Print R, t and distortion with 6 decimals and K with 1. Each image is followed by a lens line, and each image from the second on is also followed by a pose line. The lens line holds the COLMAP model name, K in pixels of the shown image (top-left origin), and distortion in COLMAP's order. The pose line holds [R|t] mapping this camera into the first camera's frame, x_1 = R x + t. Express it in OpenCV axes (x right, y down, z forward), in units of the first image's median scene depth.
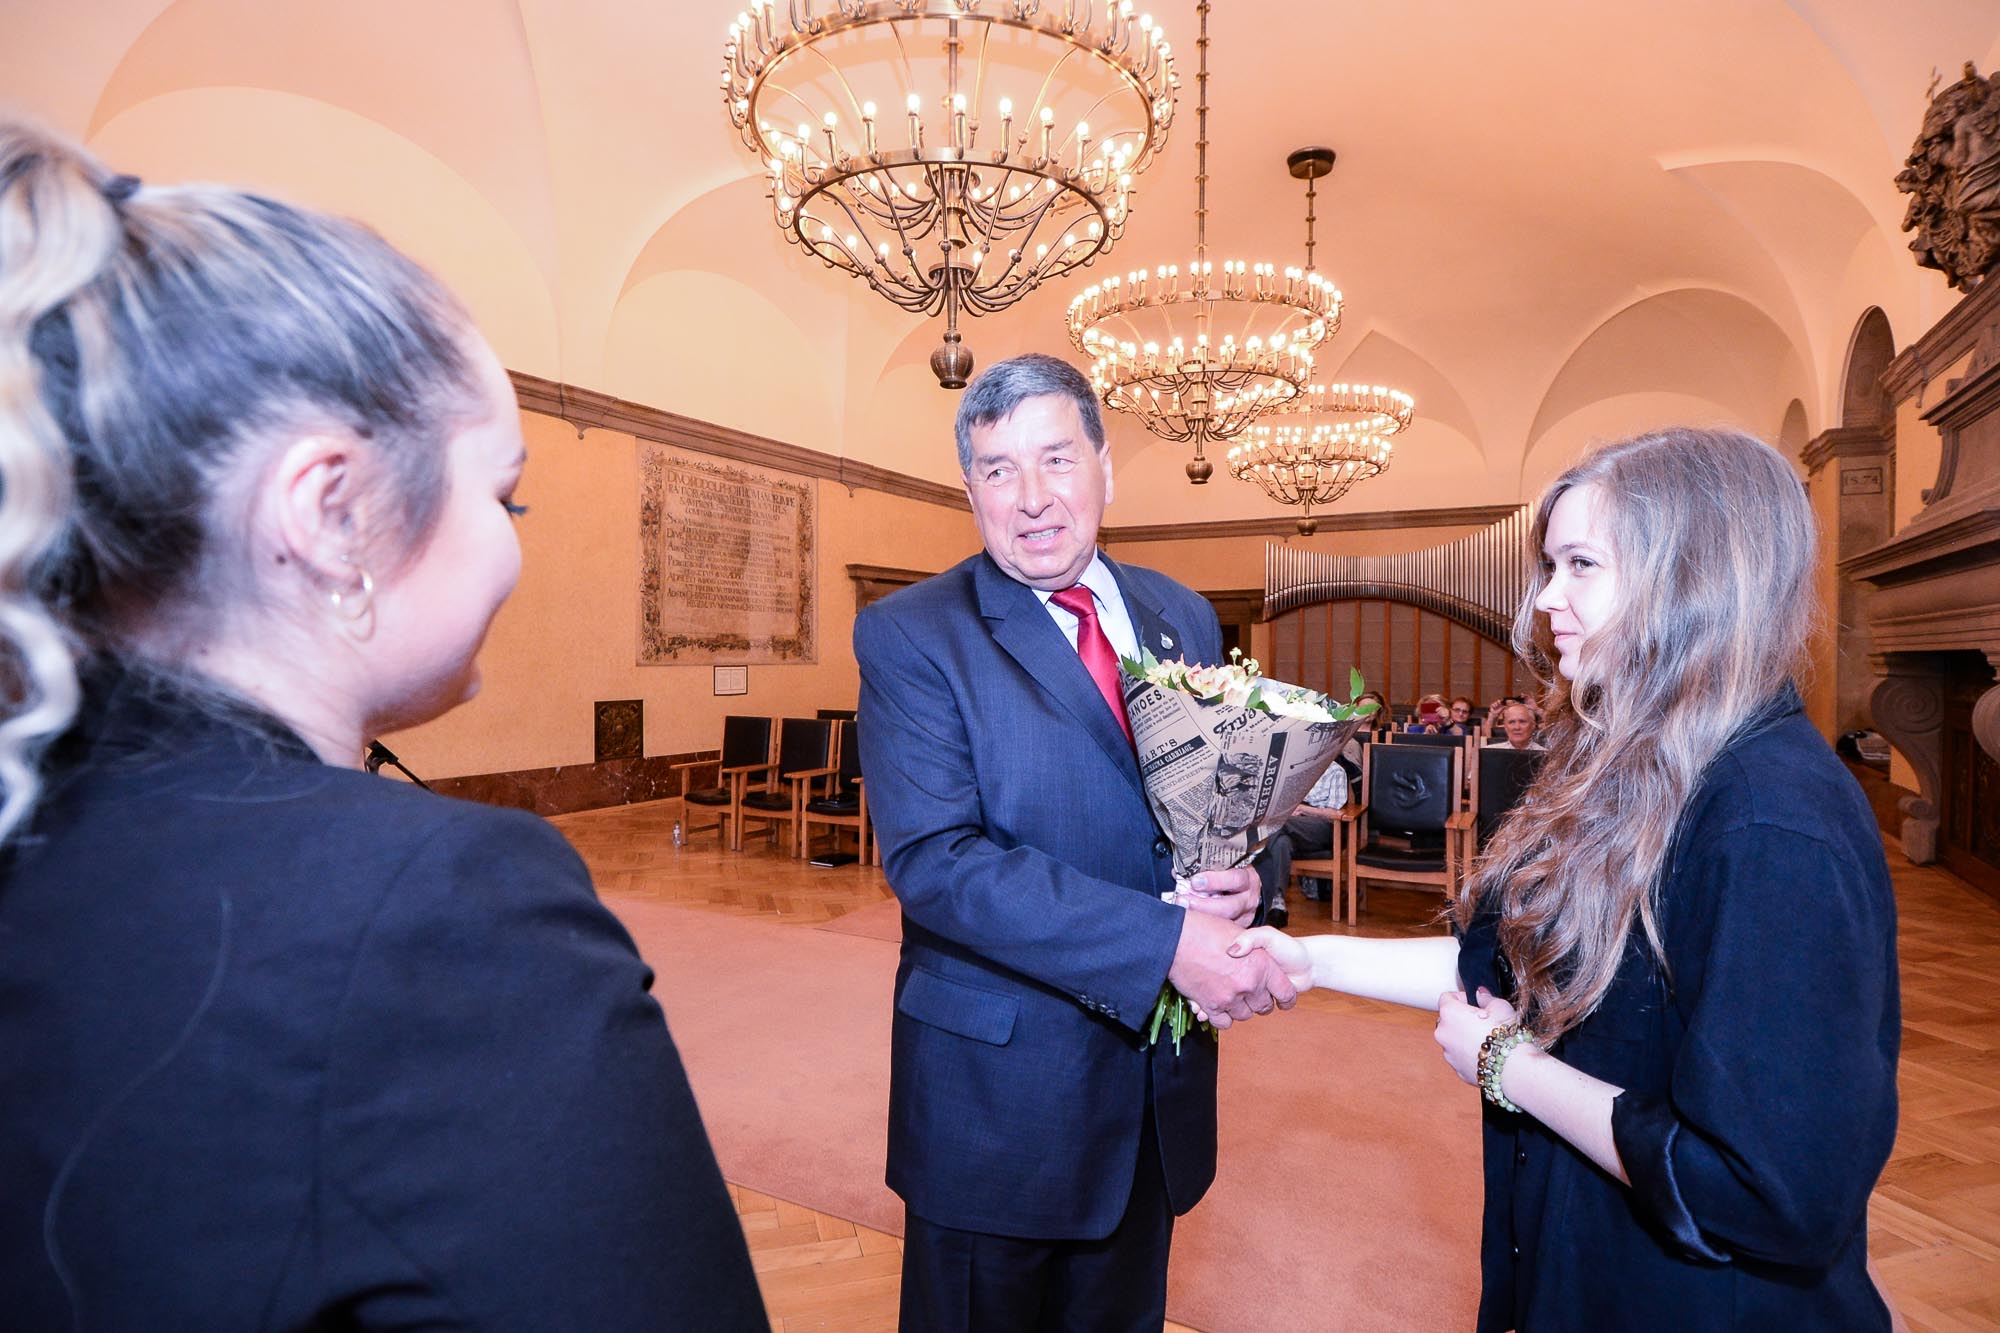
lens RADIAL K [[1062.0, 0, 1000.0], [0, 1062.0, 666.5], [0, 0, 1]] dist [-0.000429, -0.000039]
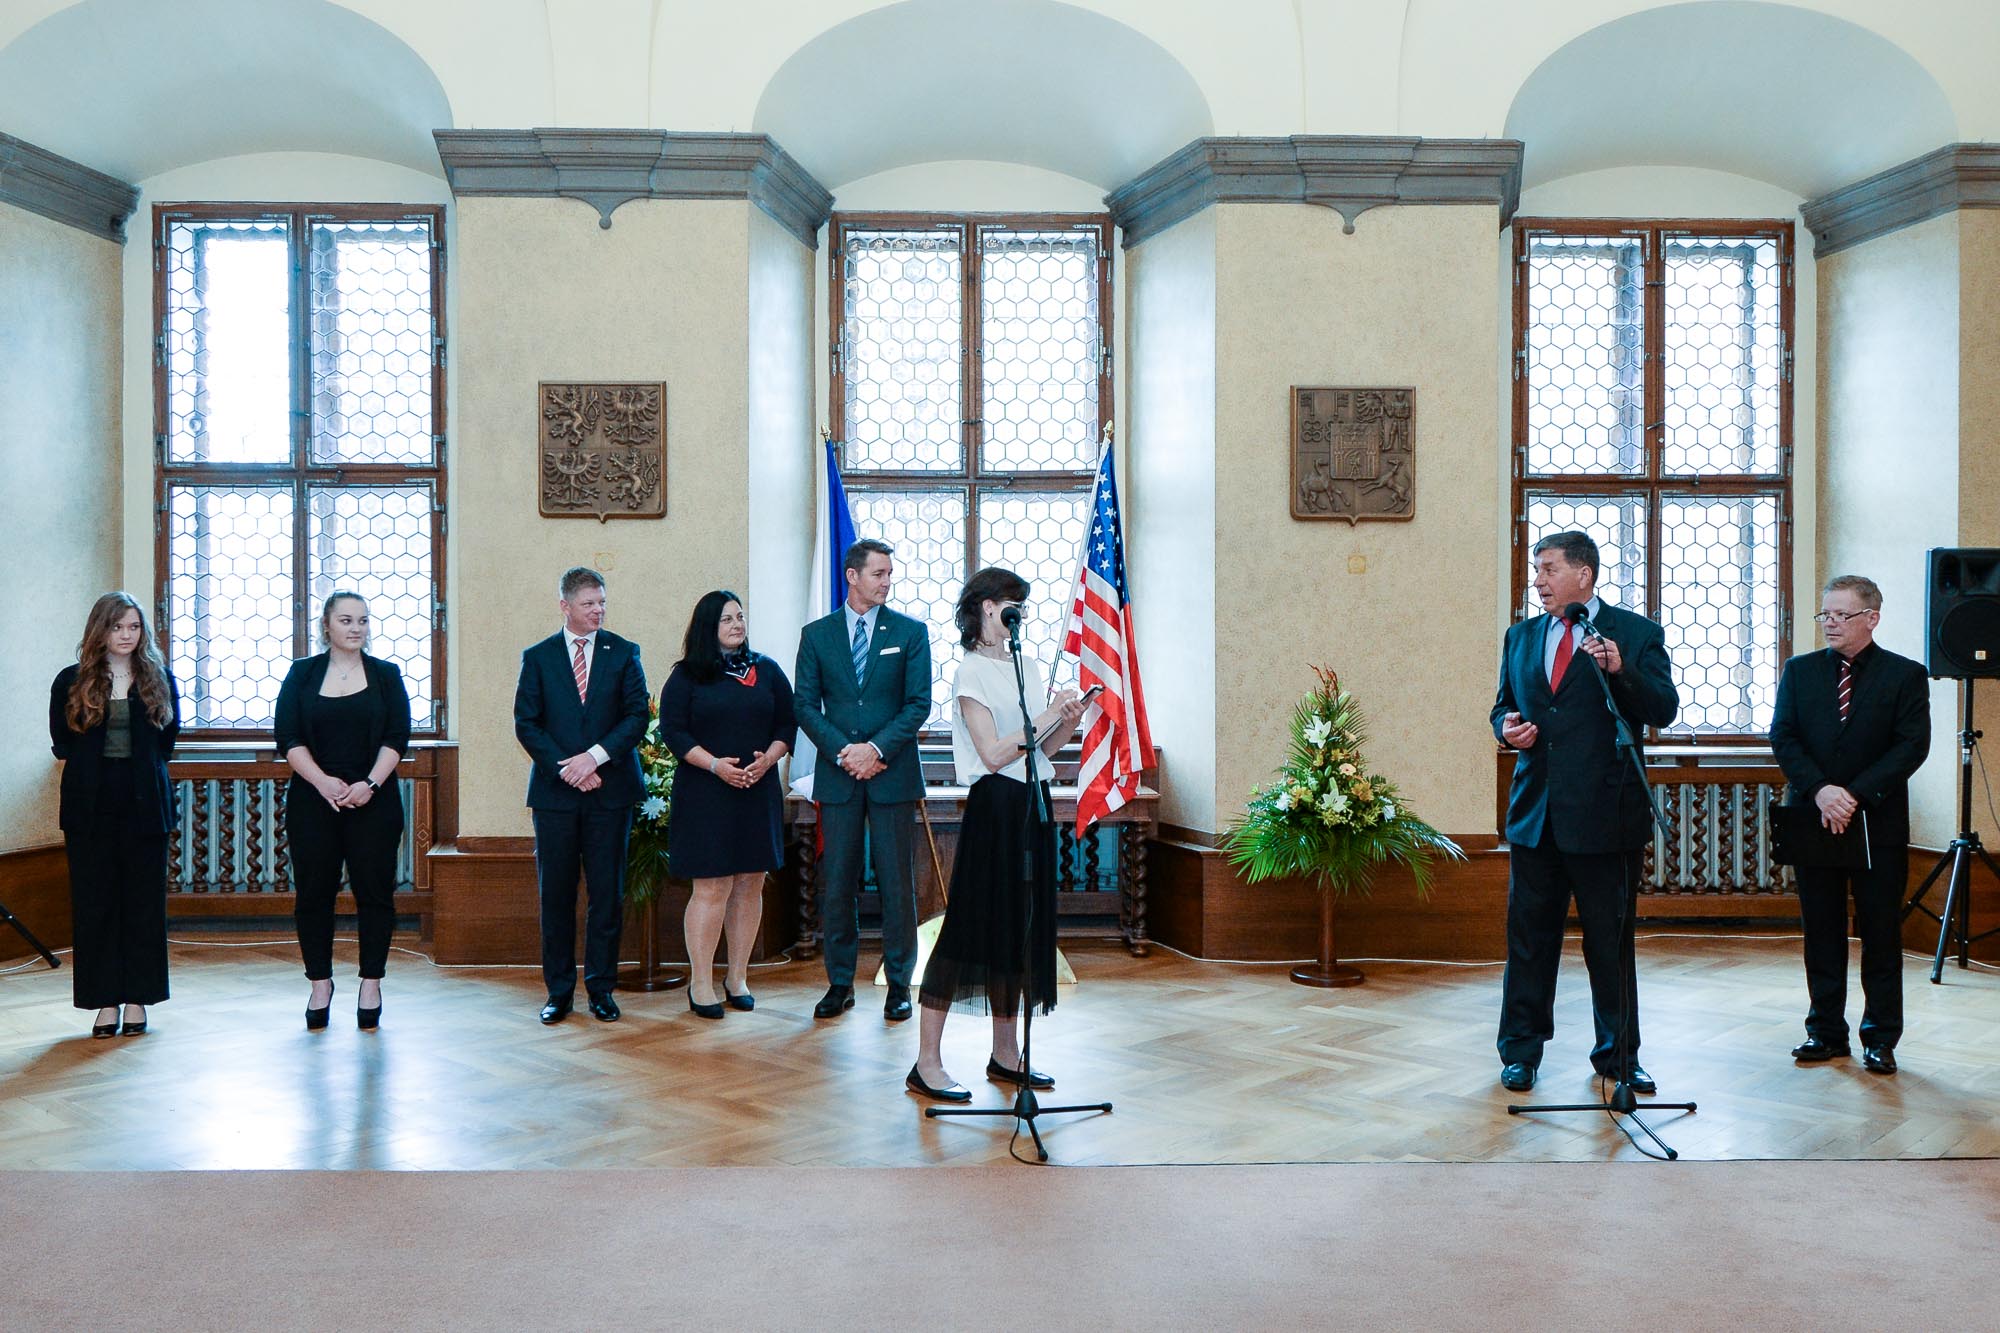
lens RADIAL K [[1722.9, 0, 1000.0], [0, 1722.9, 666.5], [0, 0, 1]] dist [0.049839, -0.091994]
pose [[0.507340, 0.003086, -0.861740, 0.437256], [-0.008134, 0.999966, -0.001207, 0.000514], [0.861707, 0.007621, 0.507348, 0.736933]]
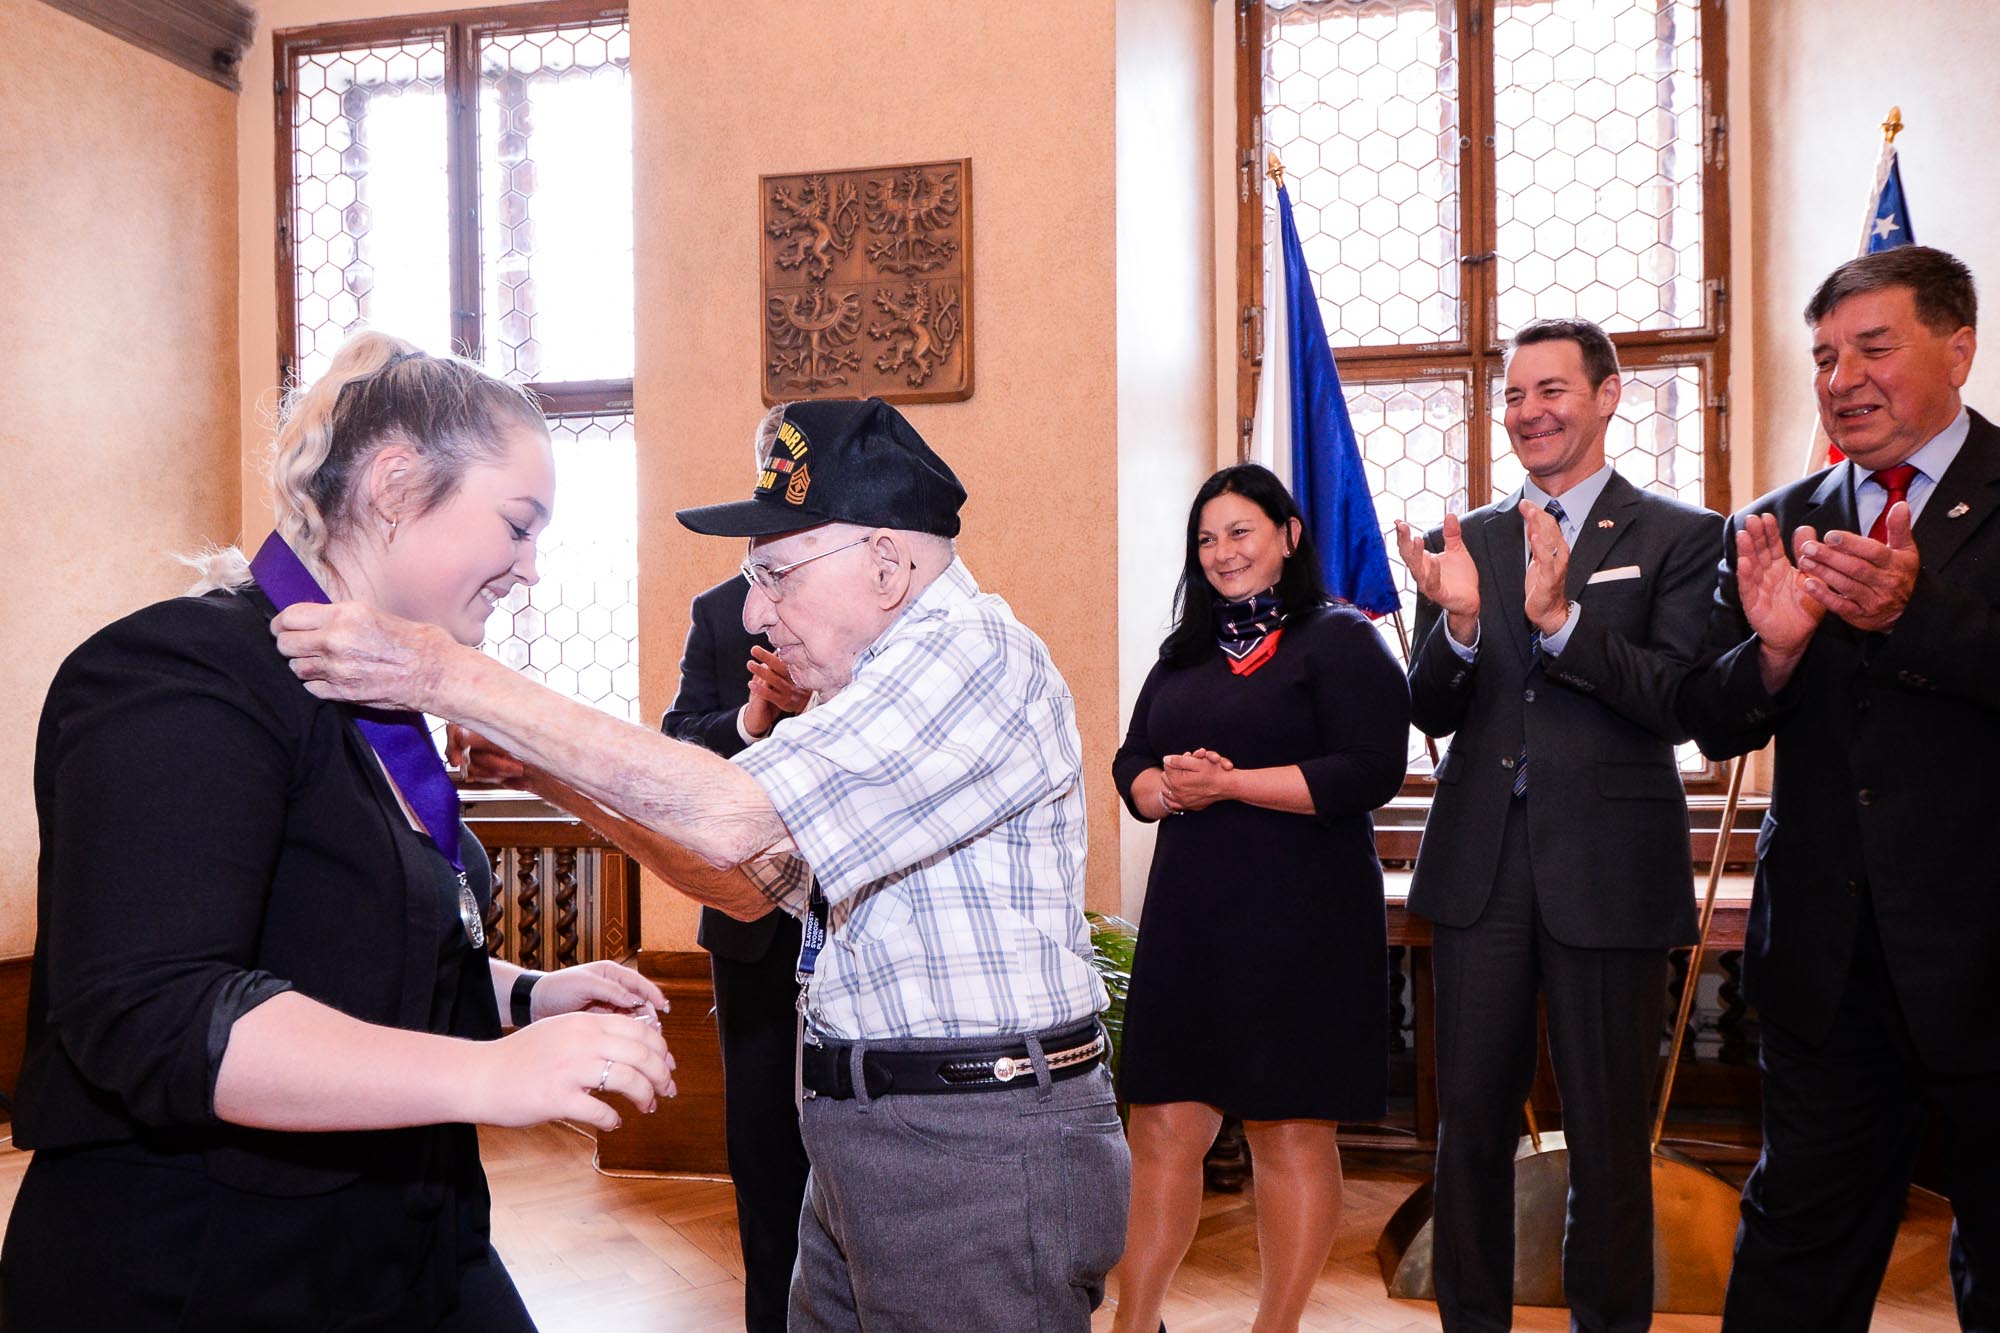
lens RADIAL K [[1419.2, 0, 1004.2], [0, 1419.2, 726.3], [0, 0, 1]] dist [0.000421, -0.002729]
pose [[0.325816, 0.002607, -0.945430, -0.001293], [0.000060, 0.999996, 0.002778, 0.018087], [0.945433, -0.000962, 0.325814, 0.905088]]
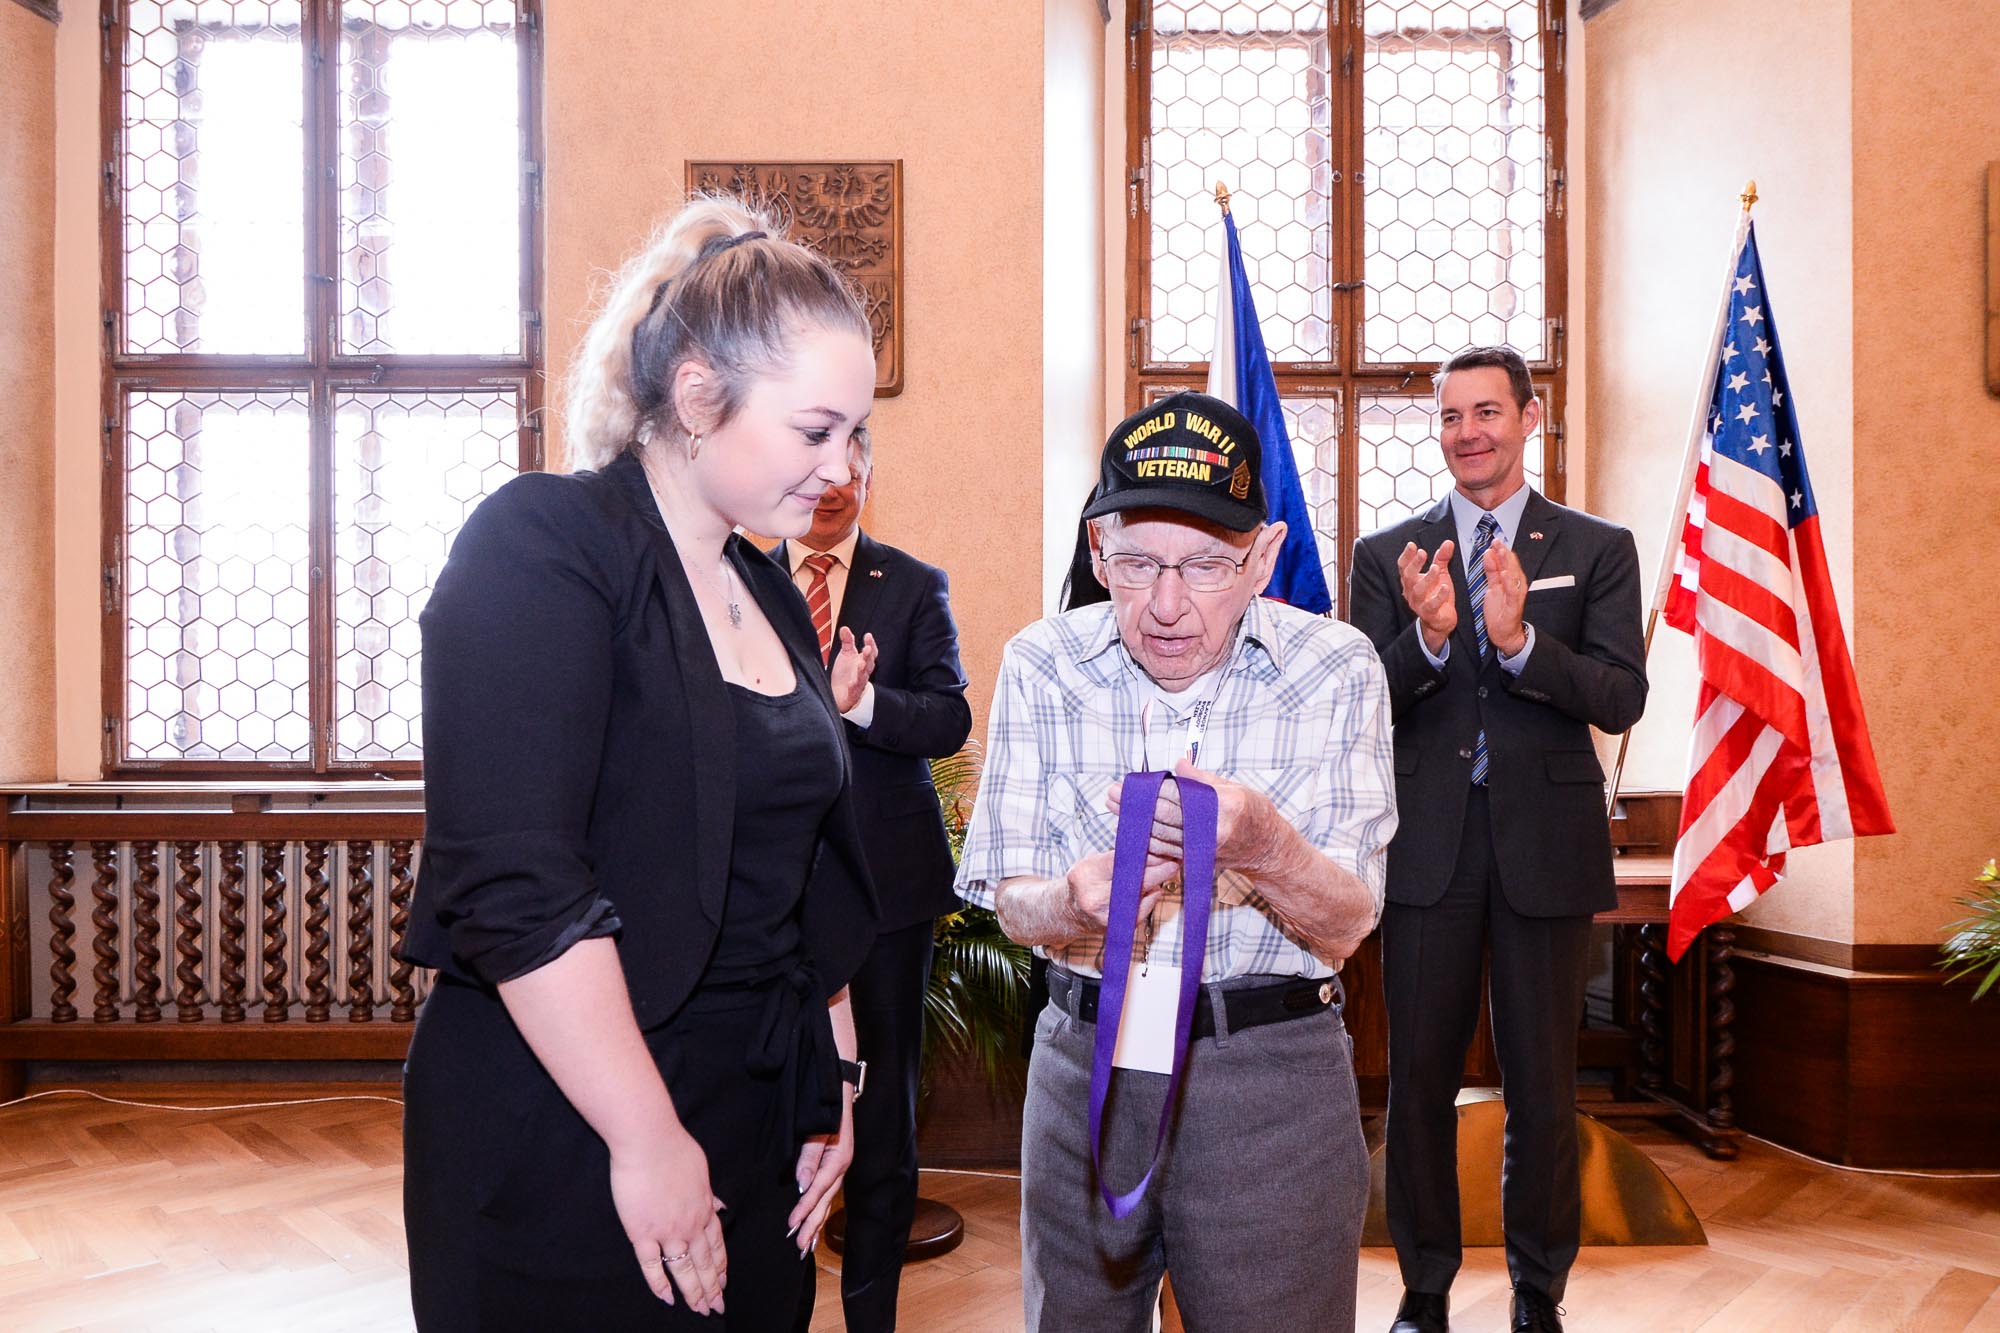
lens RADIAL K [[1437.7, 0, 1010.4], [0, 1437.7, 715.8], [0, 0, 1]] dist [0.004191, -0.009098]
pose [[0.483147, -0.000333, -0.875539, -0.005862], [-0.008320, 0.999953, -0.004971, 0.020703], [0.875499, 0.009686, 0.483122, 0.856094]]
